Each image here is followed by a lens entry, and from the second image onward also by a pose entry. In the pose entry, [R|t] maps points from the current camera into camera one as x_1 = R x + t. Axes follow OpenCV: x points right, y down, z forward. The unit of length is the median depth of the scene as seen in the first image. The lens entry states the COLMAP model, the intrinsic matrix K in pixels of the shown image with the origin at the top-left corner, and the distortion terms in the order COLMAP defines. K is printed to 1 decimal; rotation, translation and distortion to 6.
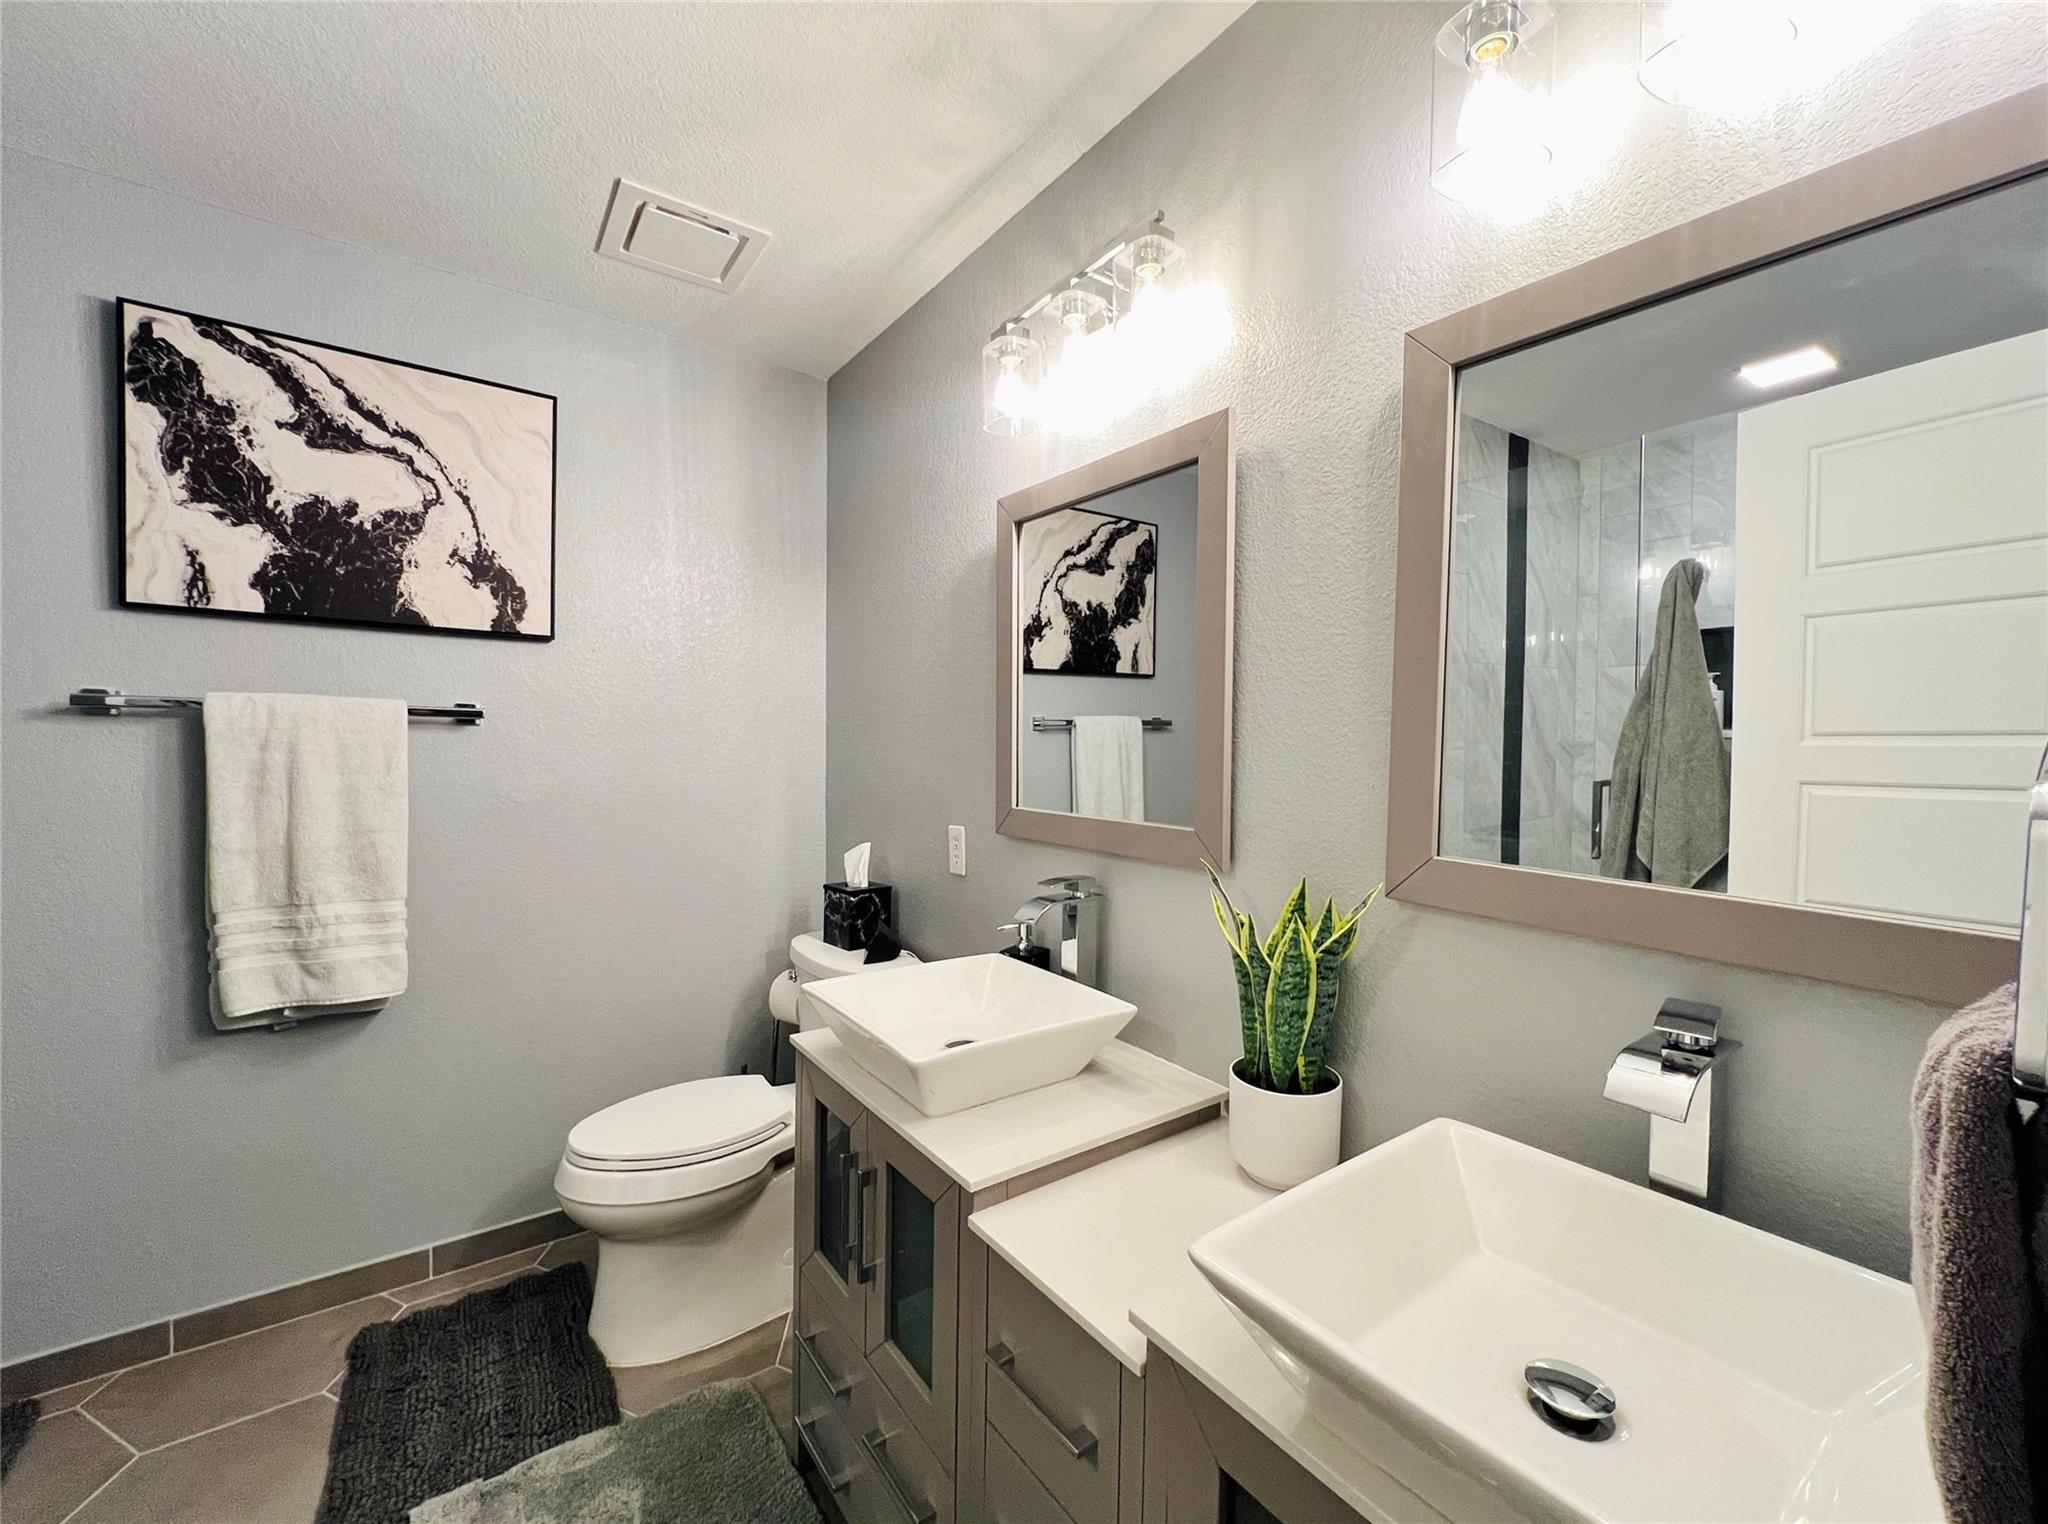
lens RADIAL K [[823.4, 0, 1021.0], [0, 823.4, 760.3], [0, 0, 1]] dist [-0.000876, 0.000440]
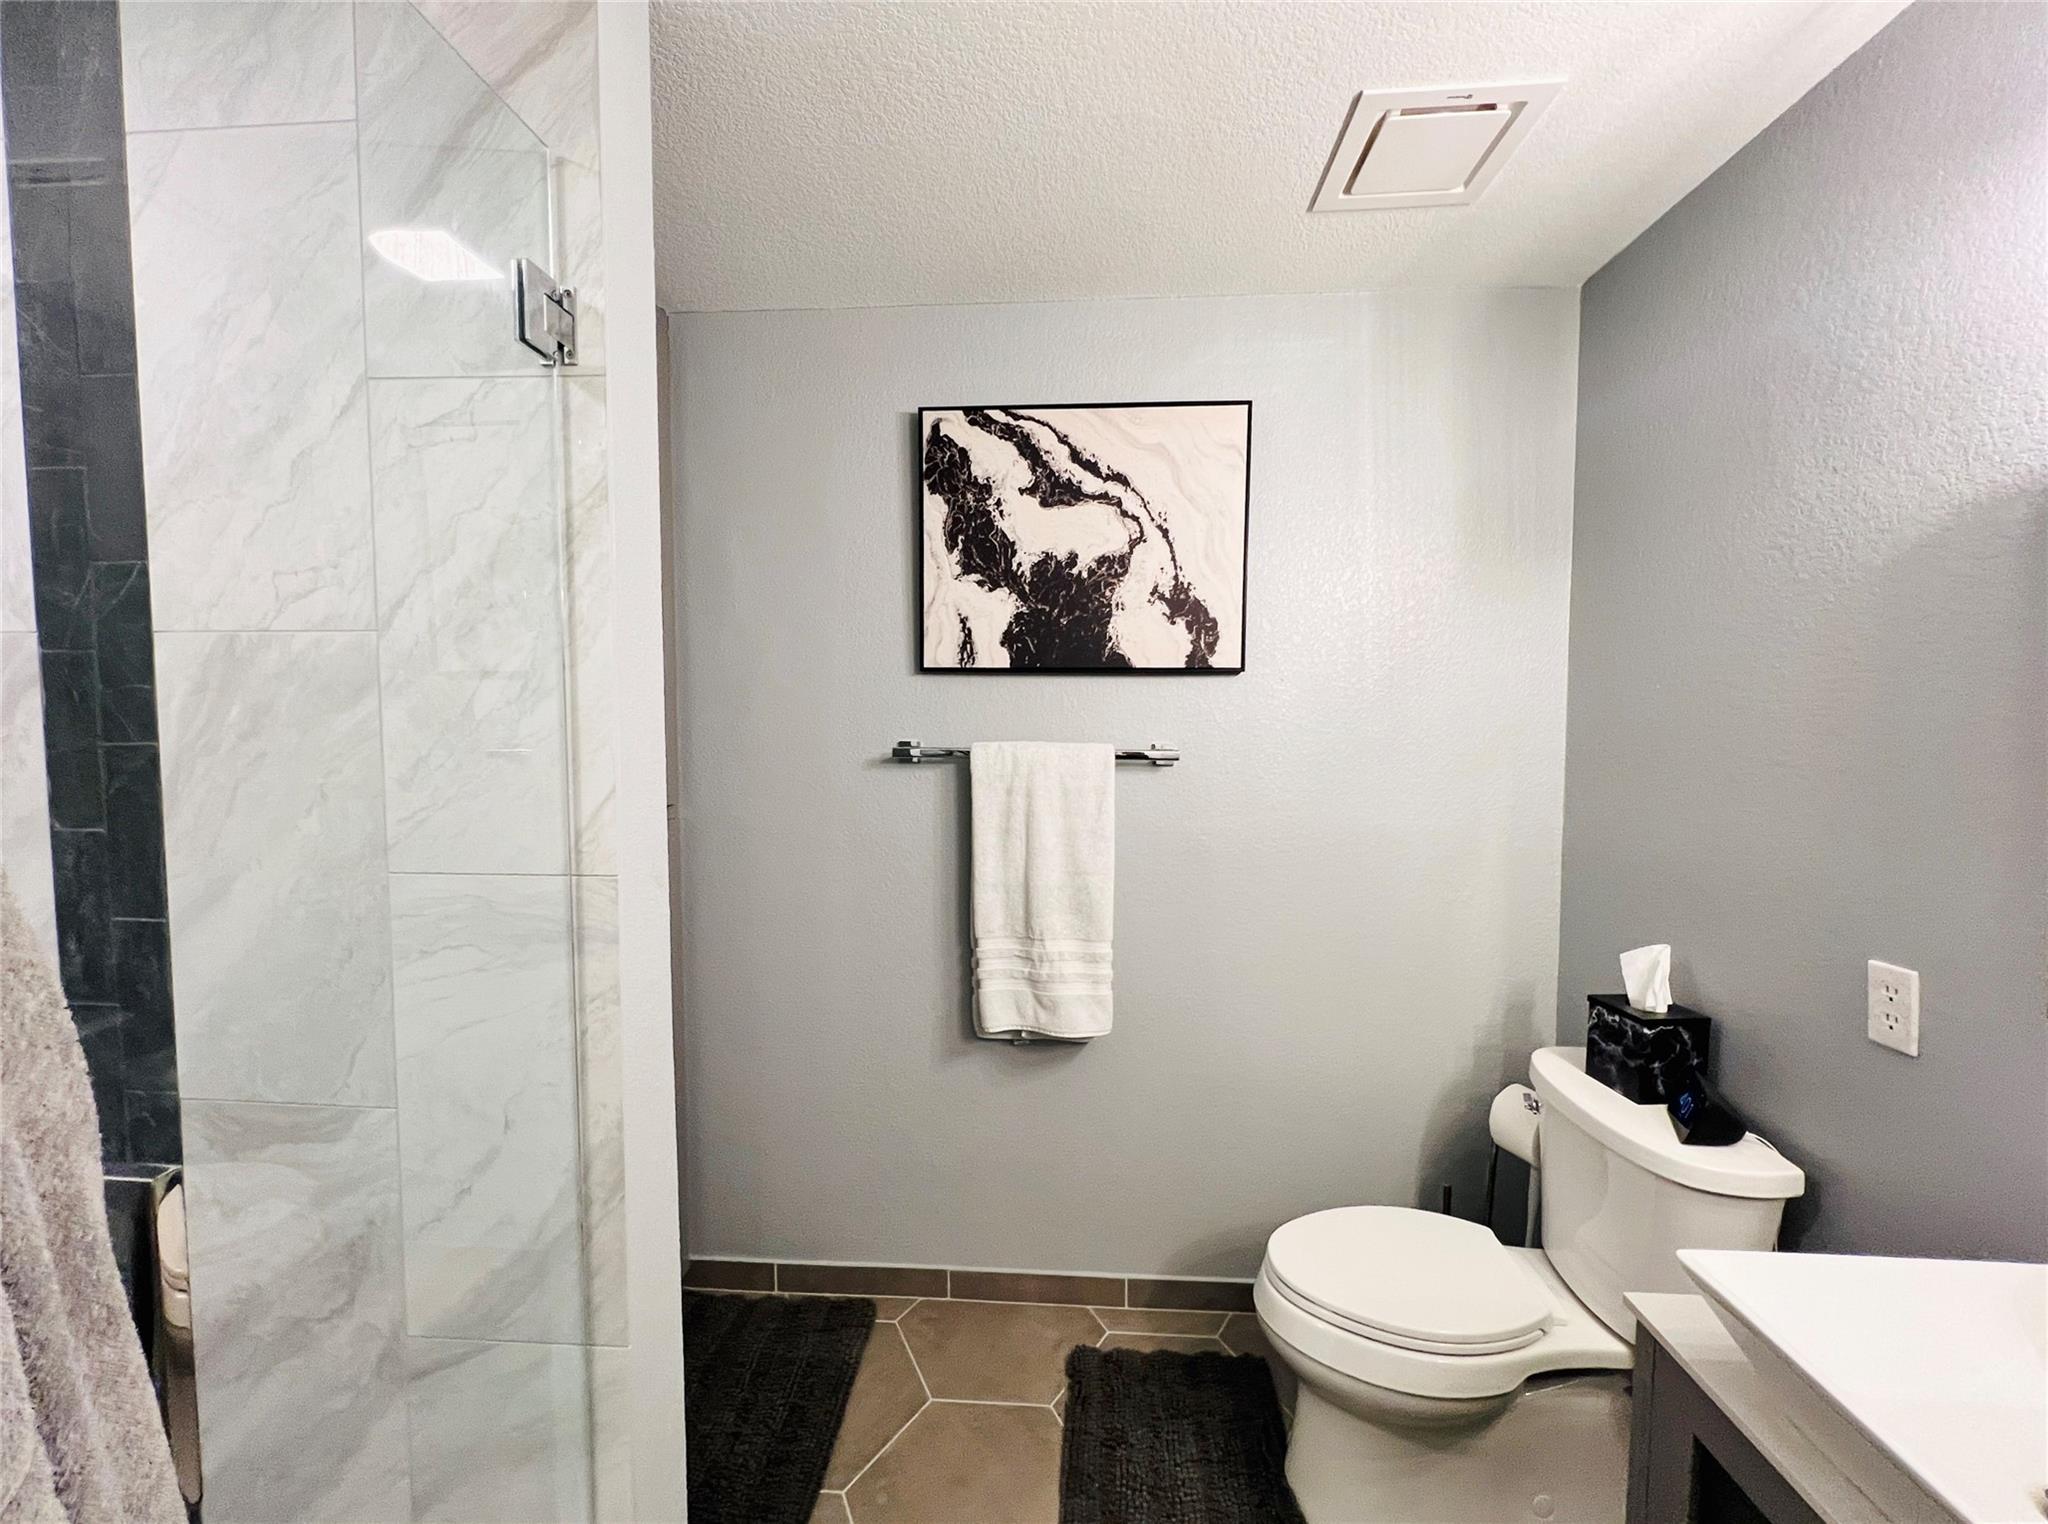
lens RADIAL K [[823.4, 0, 1026.4], [0, 823.4, 762.7], [0, 0, 1]] dist [-0.000876, 0.000440]
pose [[0.767455, 0.025460, -0.640598, -0.194122], [-0.005429, 0.999433, 0.033217, -0.087556], [0.641080, -0.022015, 0.767158, 0.168074]]
